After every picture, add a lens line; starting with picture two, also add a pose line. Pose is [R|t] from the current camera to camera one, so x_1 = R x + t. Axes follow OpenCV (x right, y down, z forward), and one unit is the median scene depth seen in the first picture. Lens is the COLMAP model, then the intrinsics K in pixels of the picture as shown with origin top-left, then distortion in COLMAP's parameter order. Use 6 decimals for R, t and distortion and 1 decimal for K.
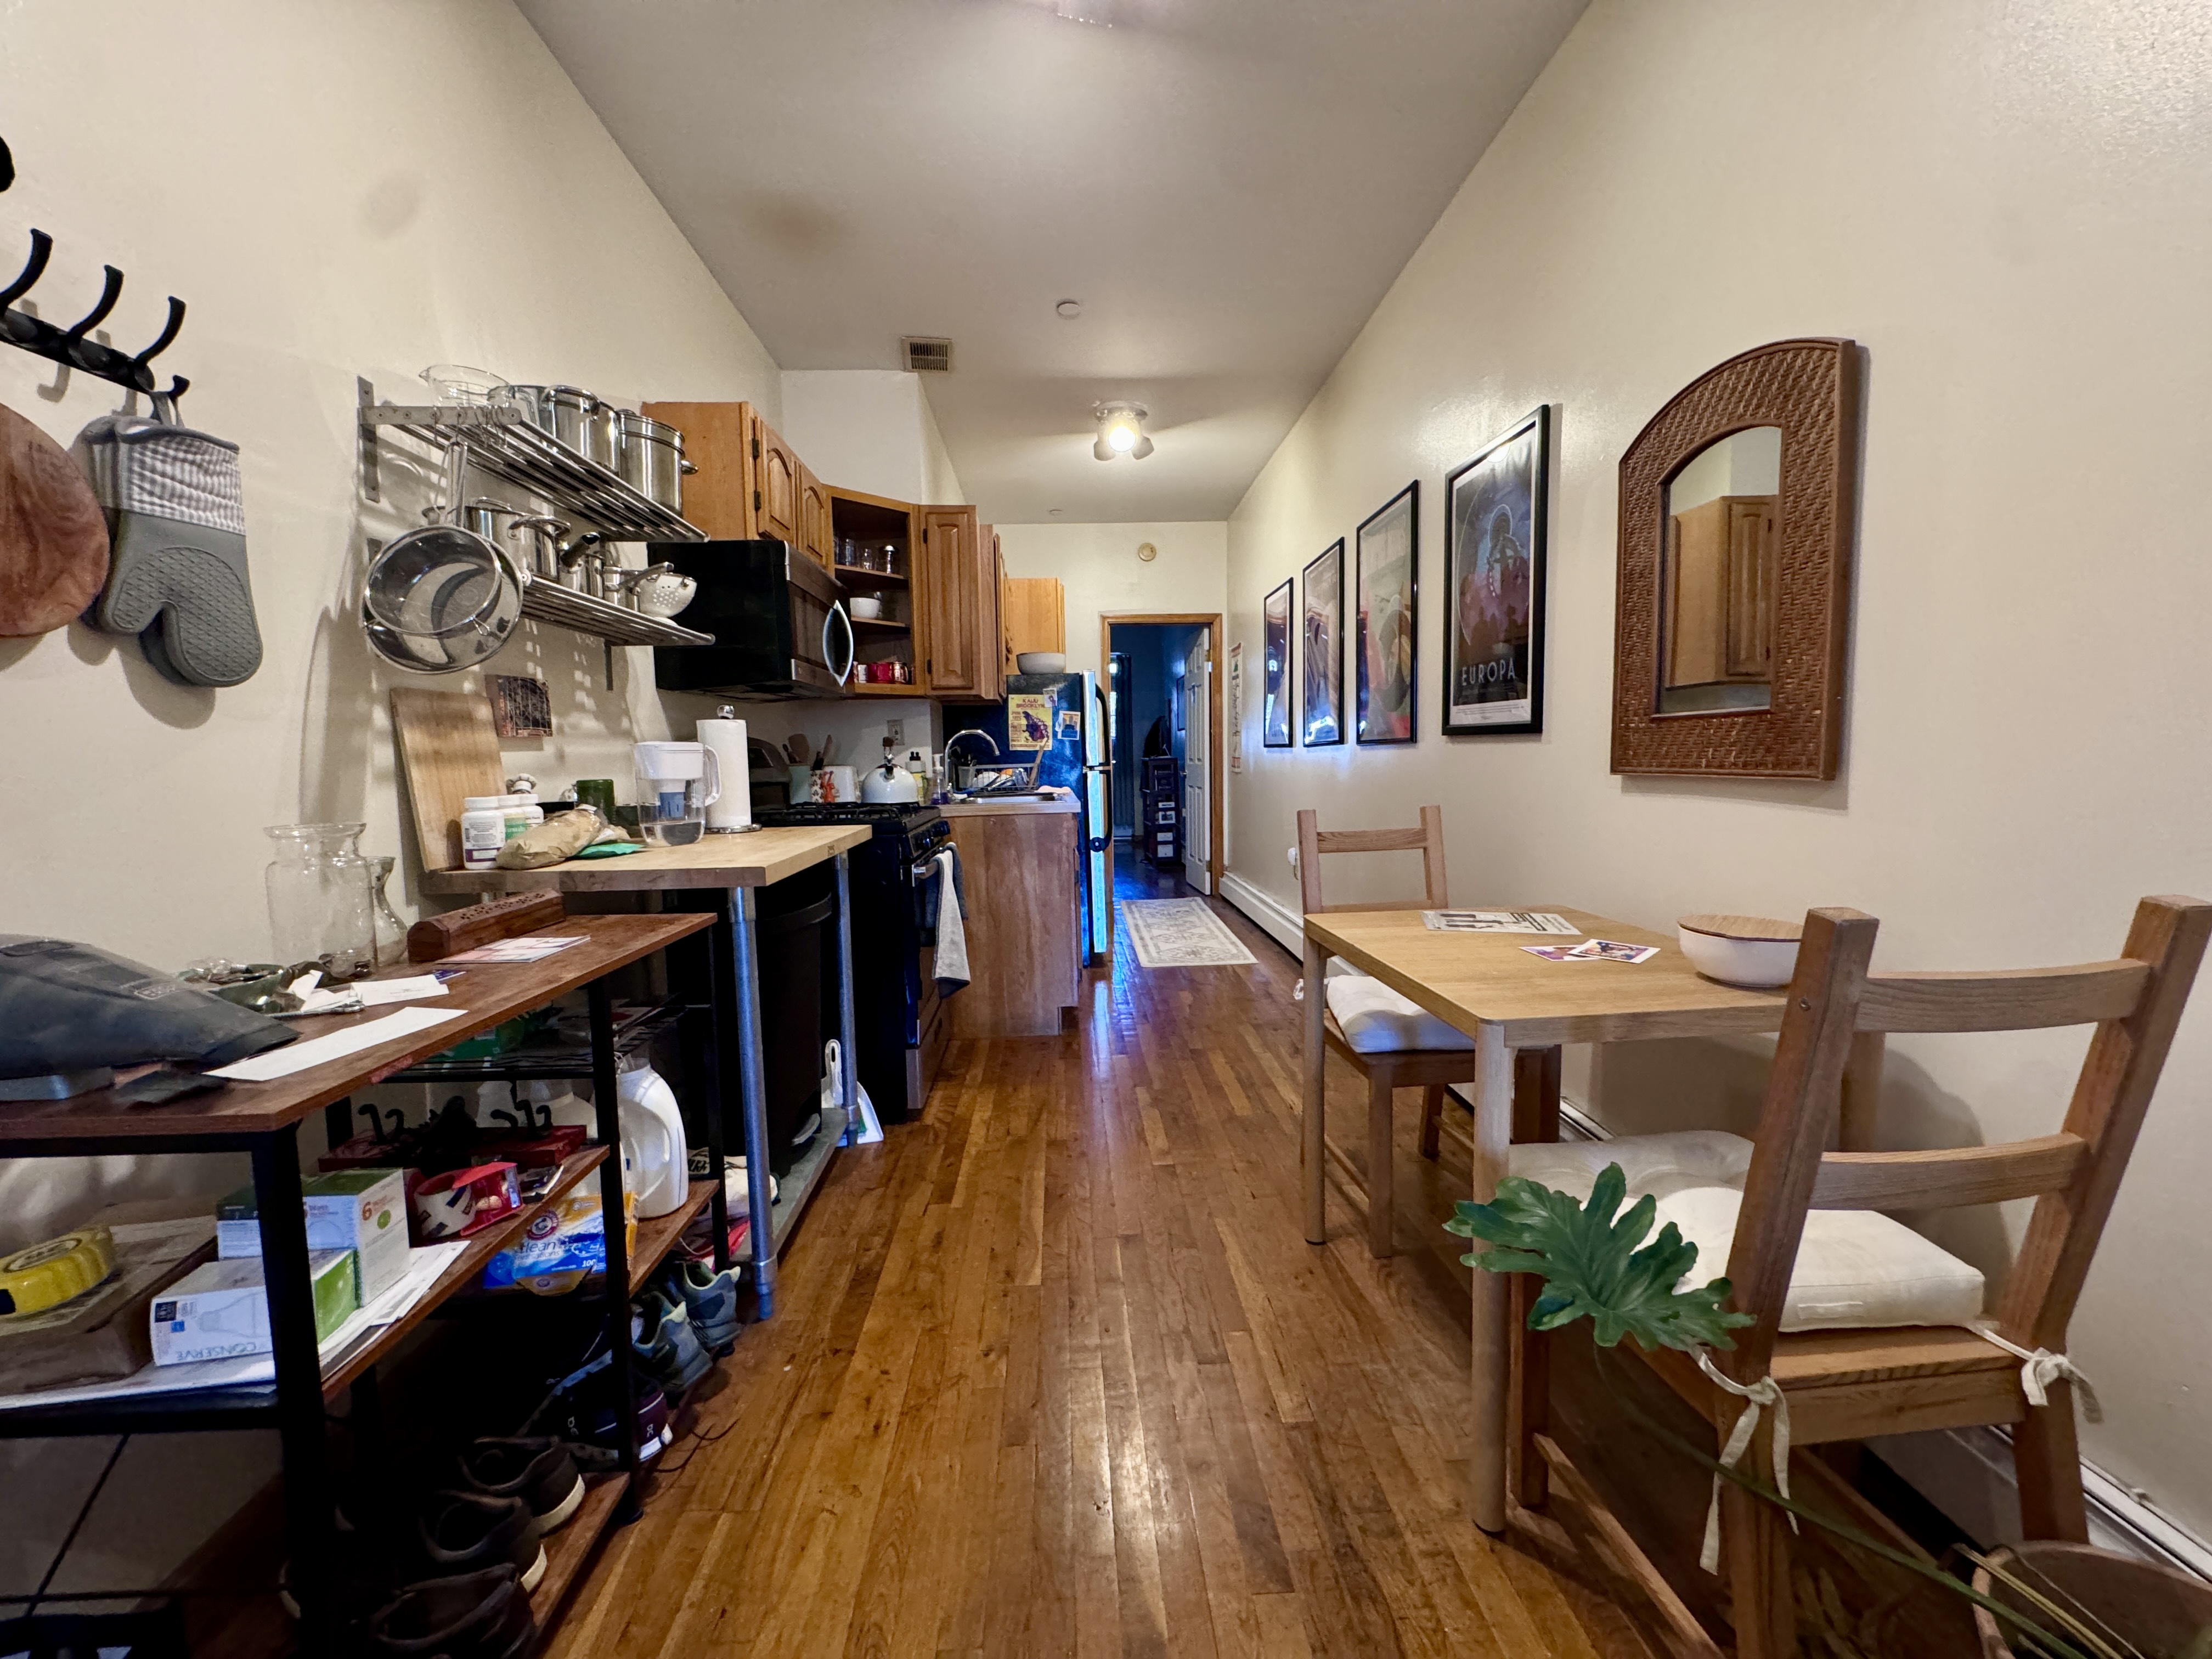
lens RADIAL K [[887.3, 0, 1104.1], [0, 887.3, 827.9], [0, 0, 1]] dist [-0.000101, -0.000163]
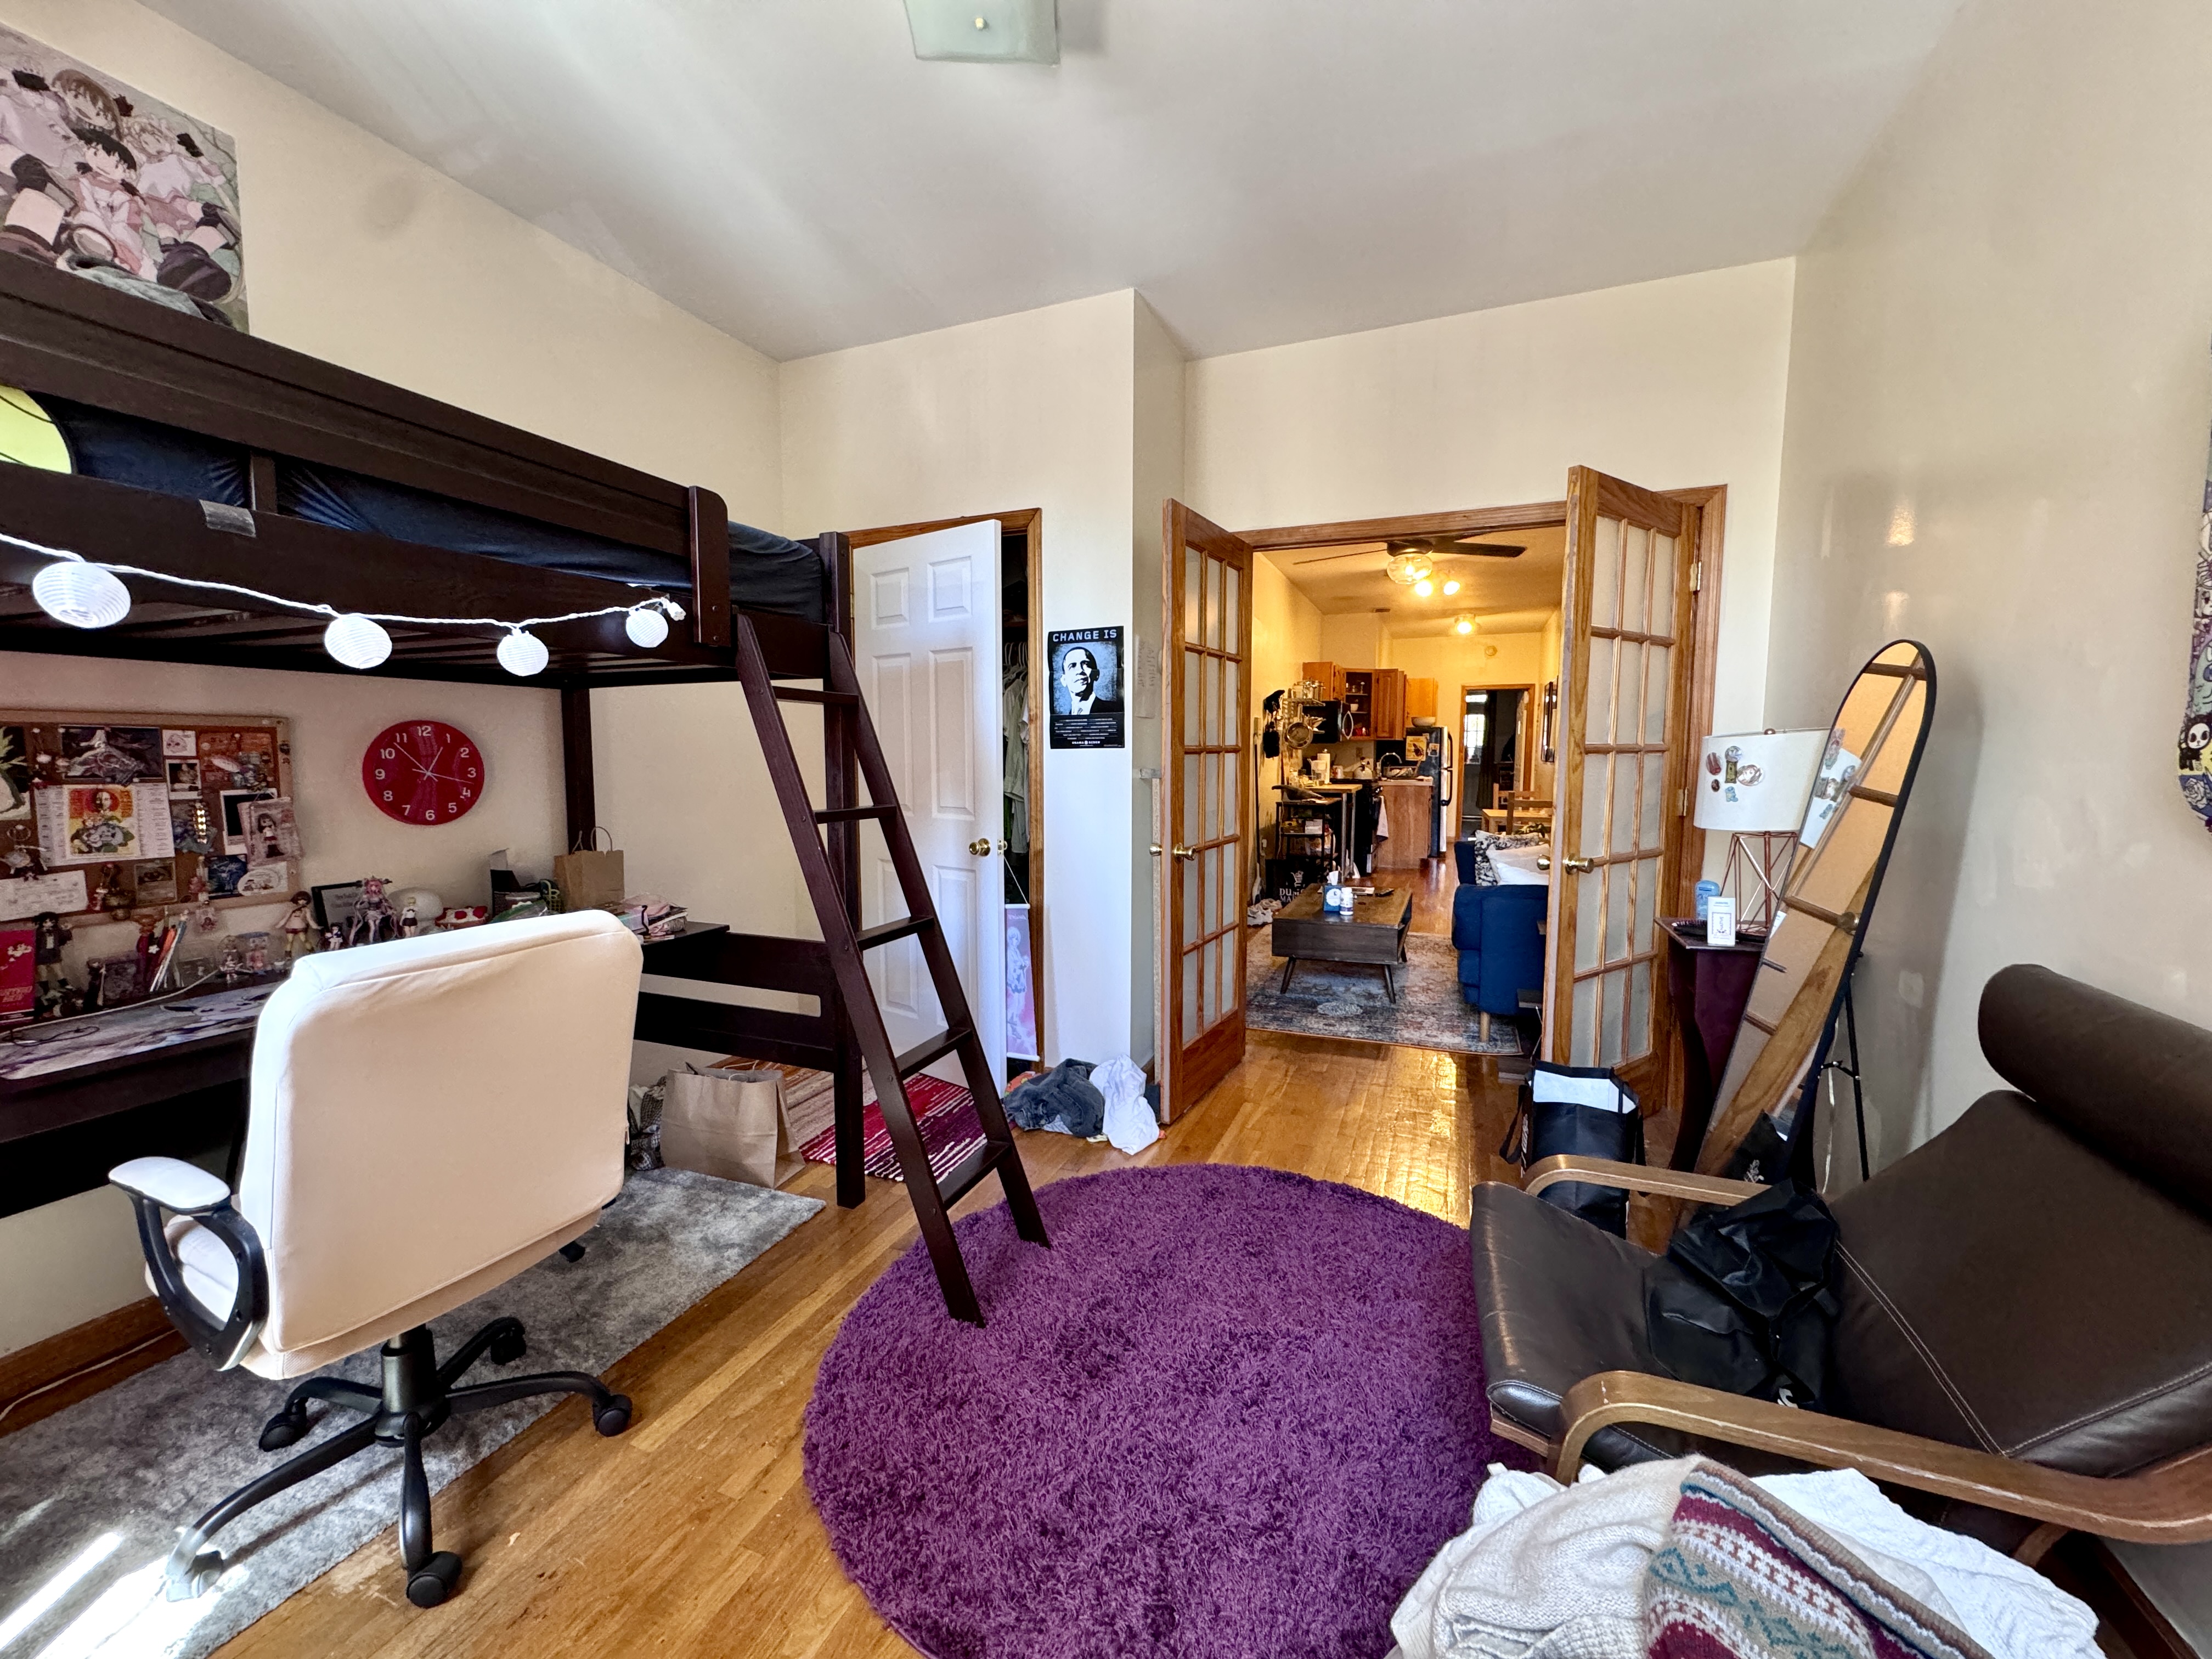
lens RADIAL K [[887.3, 0, 1099.0], [0, 887.3, 831.9], [0, 0, 1]] dist [-0.000101, -0.000163]
pose [[0.907692, 0.060398, -0.415268, 0.168950], [-0.054894, 0.998174, 0.025191, 0.102572], [0.416032, -0.000070, 0.909350, -1.743686]]
